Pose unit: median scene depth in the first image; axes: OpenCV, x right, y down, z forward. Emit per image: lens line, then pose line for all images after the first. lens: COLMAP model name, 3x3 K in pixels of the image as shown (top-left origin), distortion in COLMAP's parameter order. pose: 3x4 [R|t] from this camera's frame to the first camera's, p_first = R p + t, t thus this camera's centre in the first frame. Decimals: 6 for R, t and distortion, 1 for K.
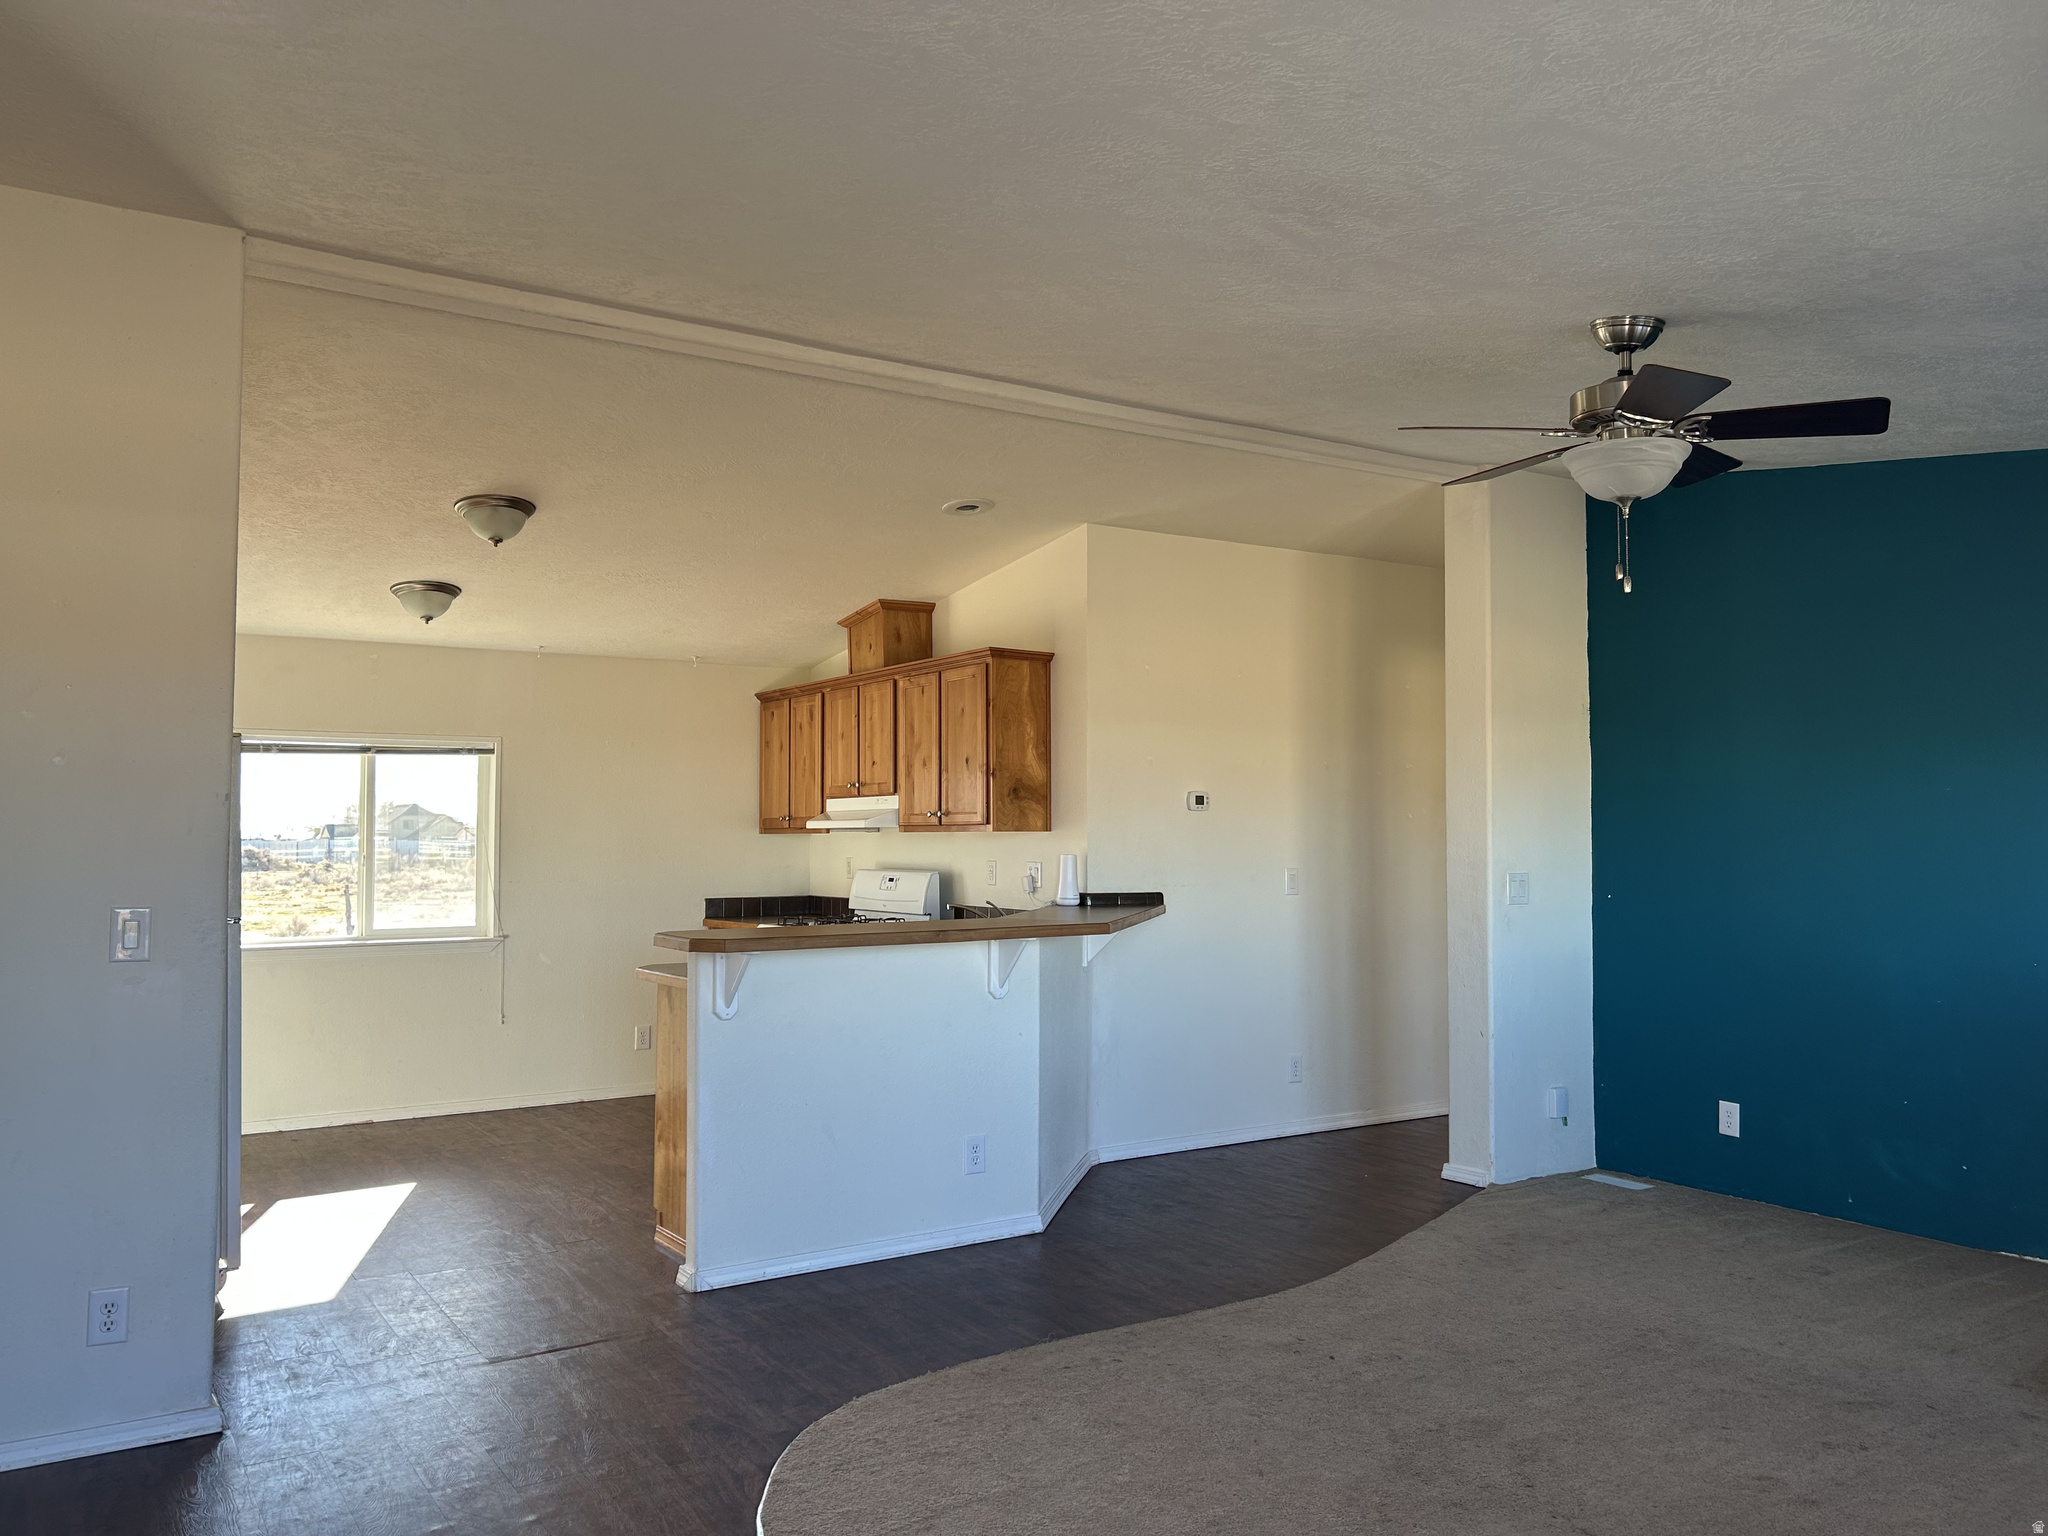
lens RADIAL K [[1527.3, 0, 1024.0], [0, 1527.3, 768.0], [0, 0, 1]] dist [0.081092, -0.146960]
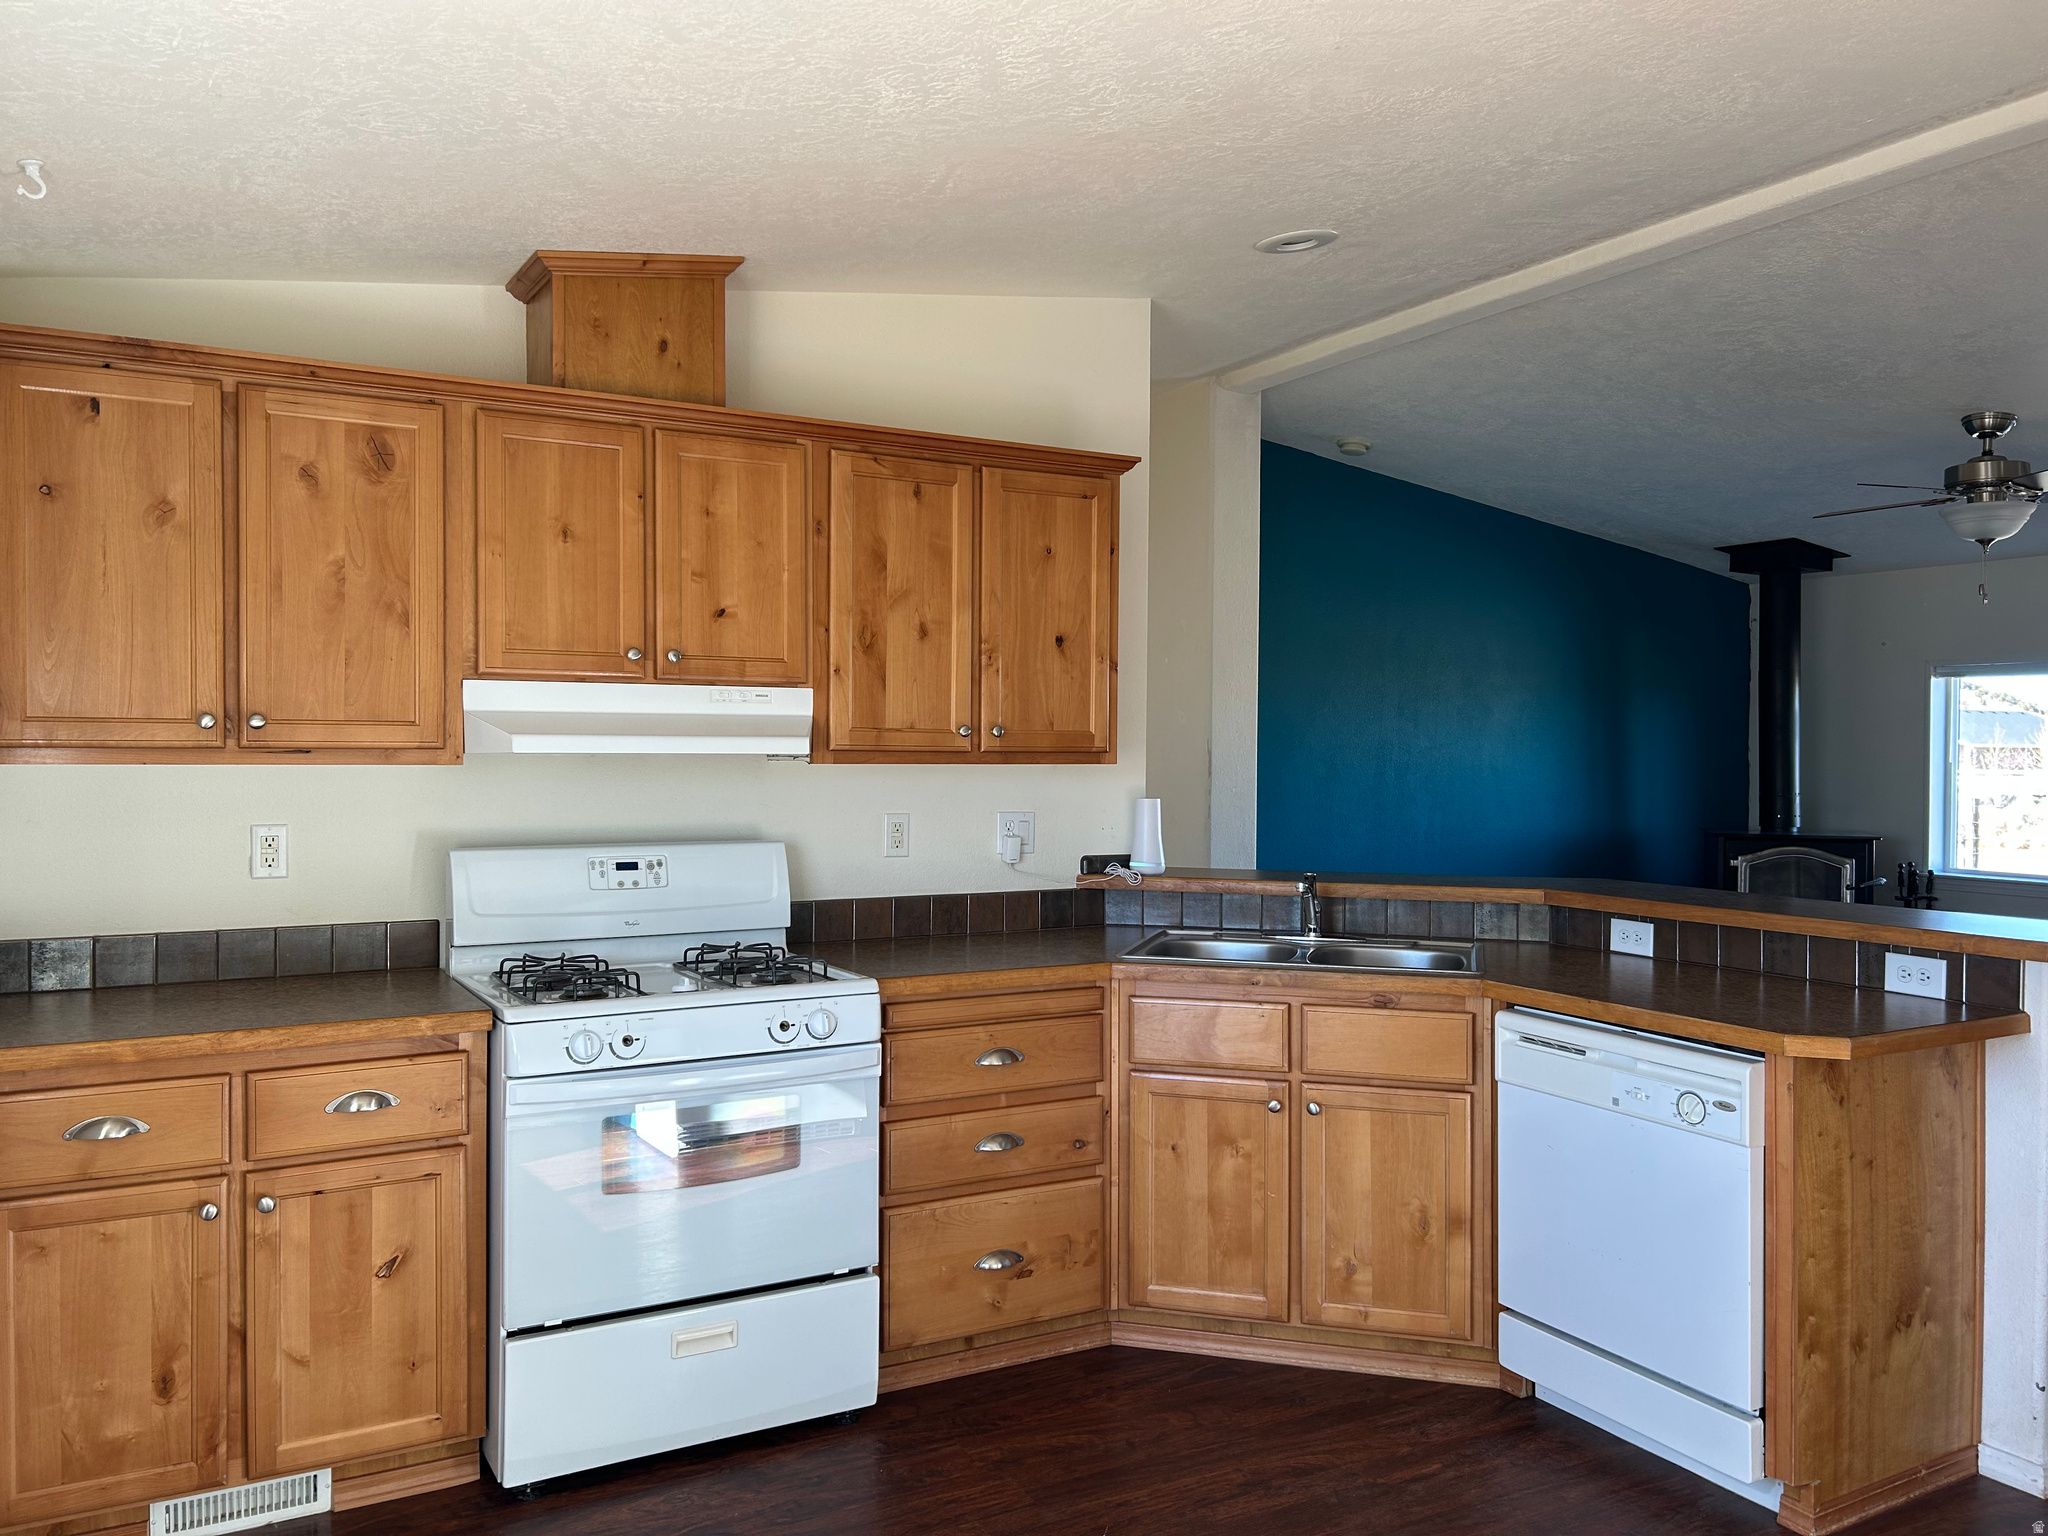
lens RADIAL K [[1527.3, 0, 1024.0], [0, 1527.3, 768.0], [0, 0, 1]] dist [0.081092, -0.146960]
pose [[0.068874, -0.012576, 0.997546, -0.694478], [-0.055405, 0.998329, 0.016411, 0.038495], [-0.996086, -0.056399, 0.068062, 1.099849]]
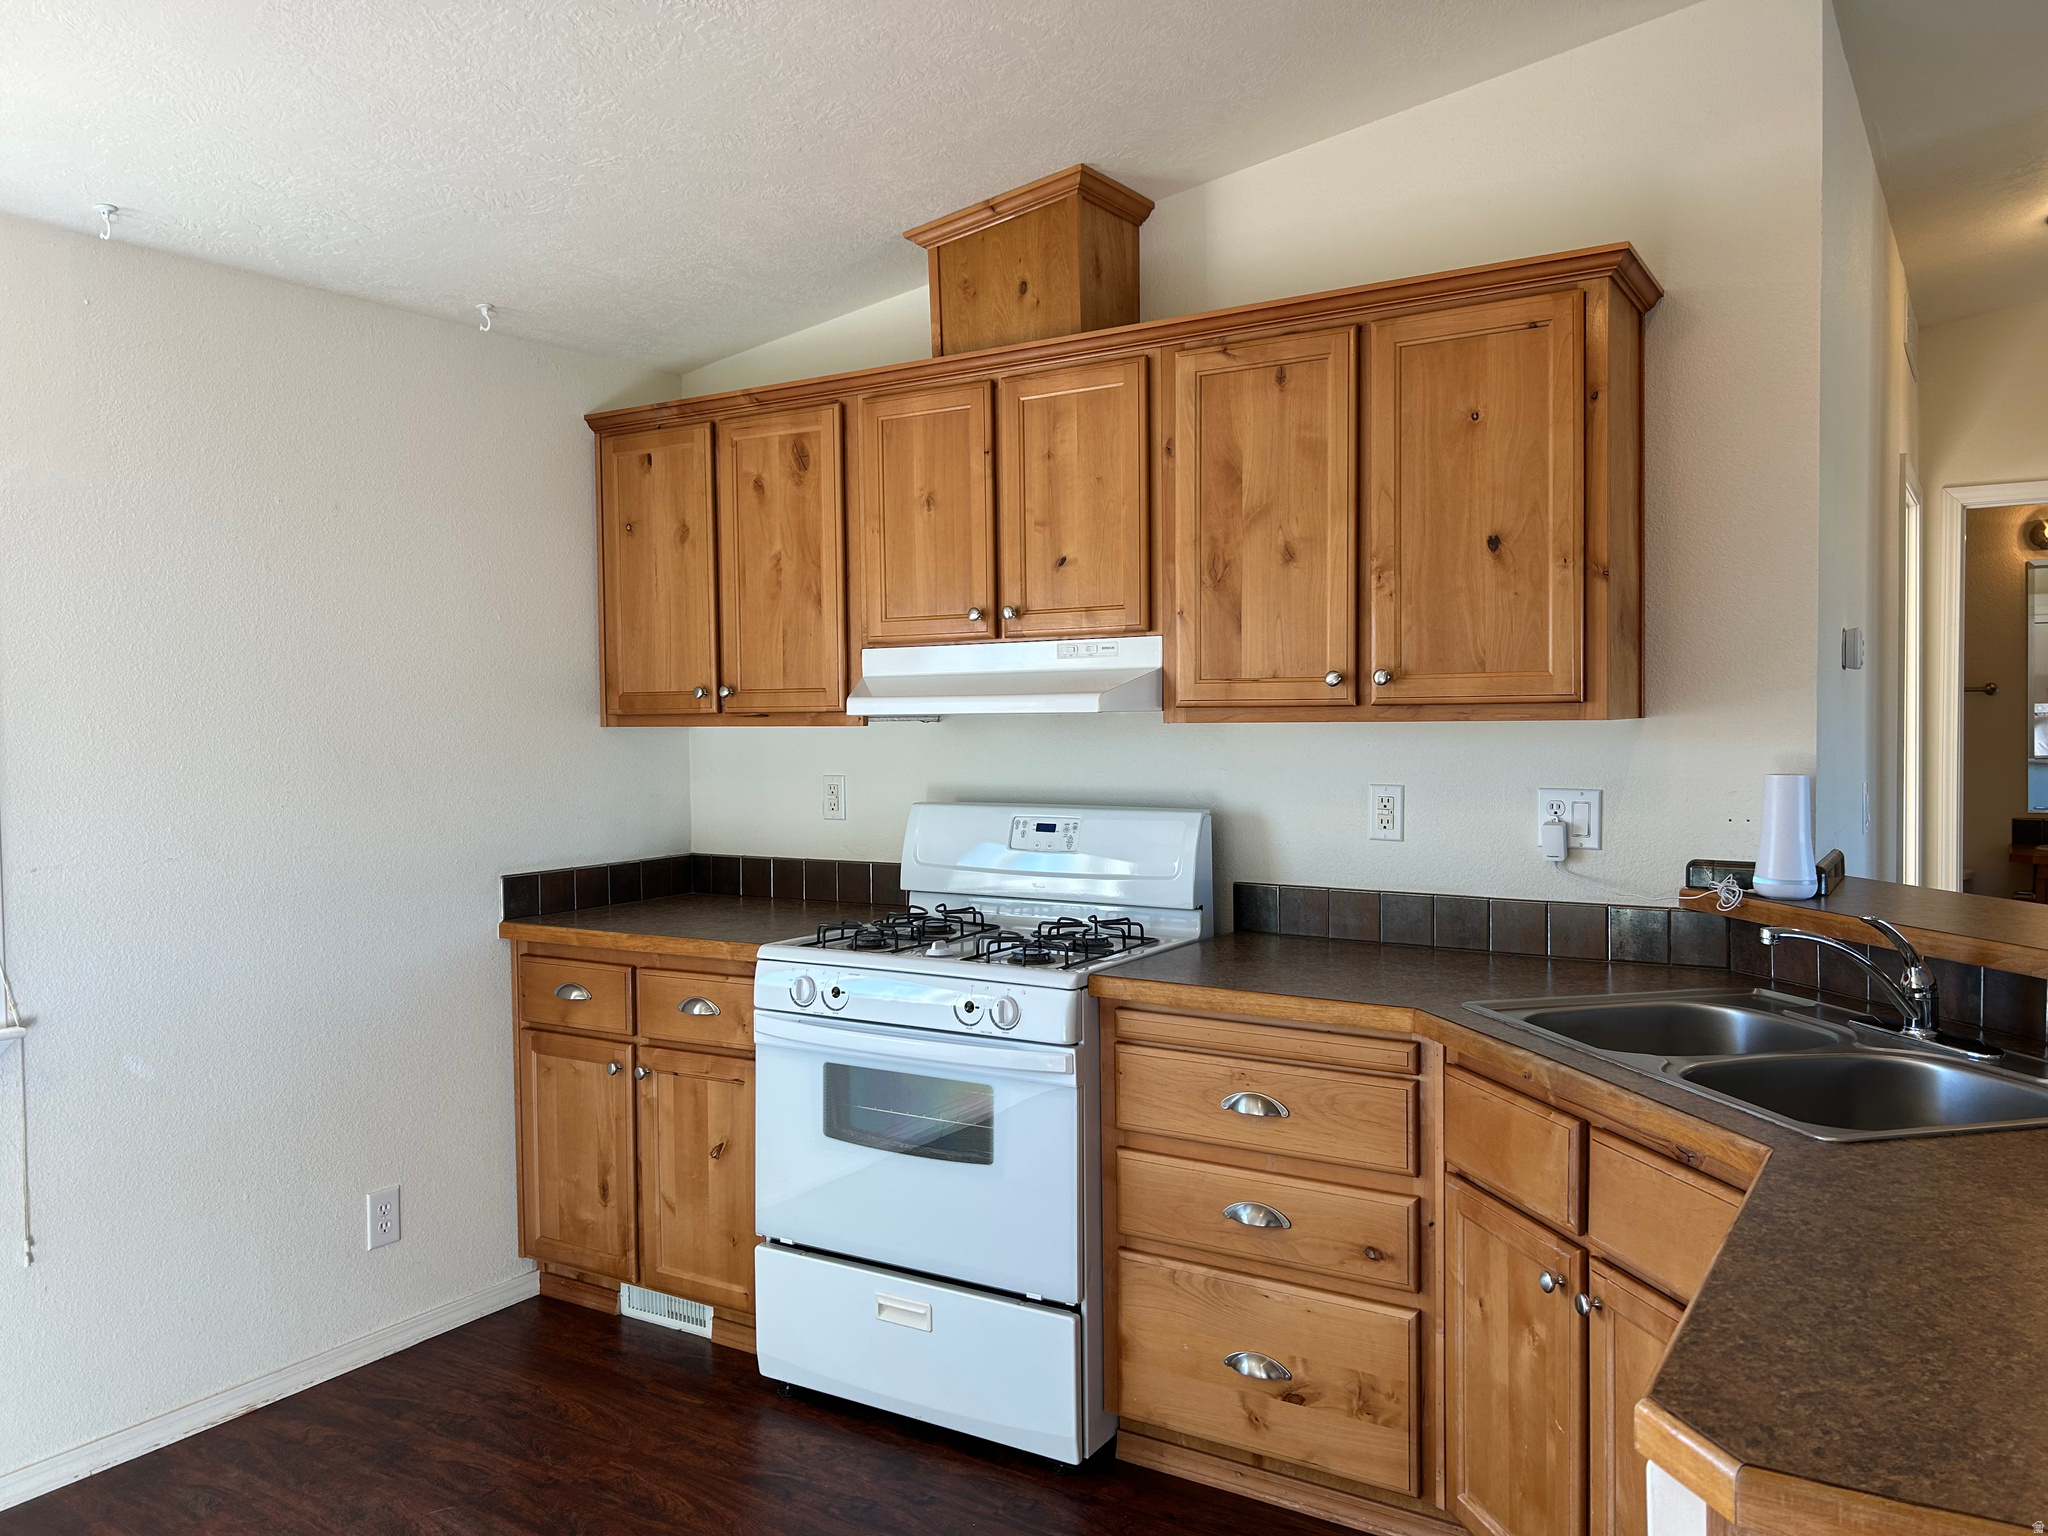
lens RADIAL K [[1527.3, 0, 1024.0], [0, 1527.3, 768.0], [0, 0, 1]] dist [0.081092, -0.146960]
pose [[0.912106, -0.022959, 0.409310, -0.356933], [-0.009797, 0.996925, 0.077752, 0.026625], [-0.409837, -0.074928, 0.909076, 0.769535]]
